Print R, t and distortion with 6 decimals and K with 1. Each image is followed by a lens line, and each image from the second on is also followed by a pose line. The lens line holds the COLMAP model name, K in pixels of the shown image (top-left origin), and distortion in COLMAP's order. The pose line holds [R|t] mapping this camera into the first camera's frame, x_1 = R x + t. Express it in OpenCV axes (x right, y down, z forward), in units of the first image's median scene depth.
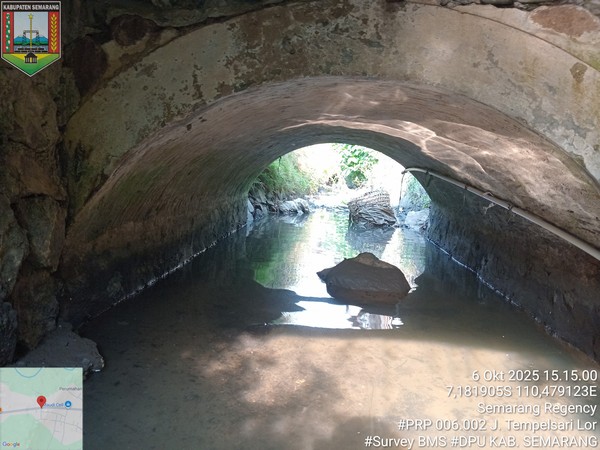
lens RADIAL K [[473.2, 0, 300.3], [0, 473.2, 224.4], [0, 0, 1]] dist [0.006195, -0.051940]
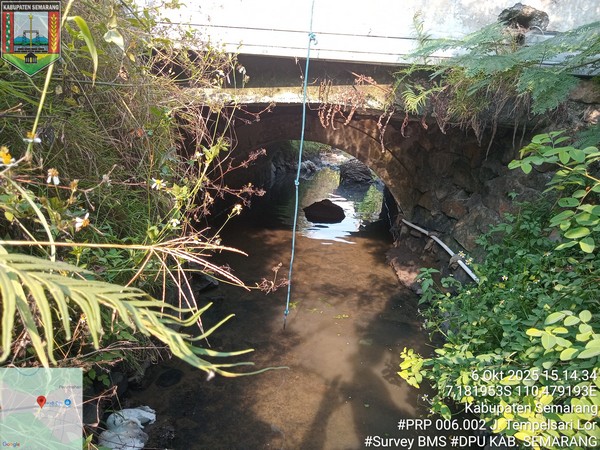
lens RADIAL K [[473.2, 0, 300.4], [0, 473.2, 225.5], [0, 0, 1]] dist [0.006195, -0.051940]
pose [[0.997821, 0.028333, -0.059587, 0.076750], [-0.021418, 0.993290, 0.113649, -0.027321], [0.062407, -0.112125, 0.991732, -0.528660]]
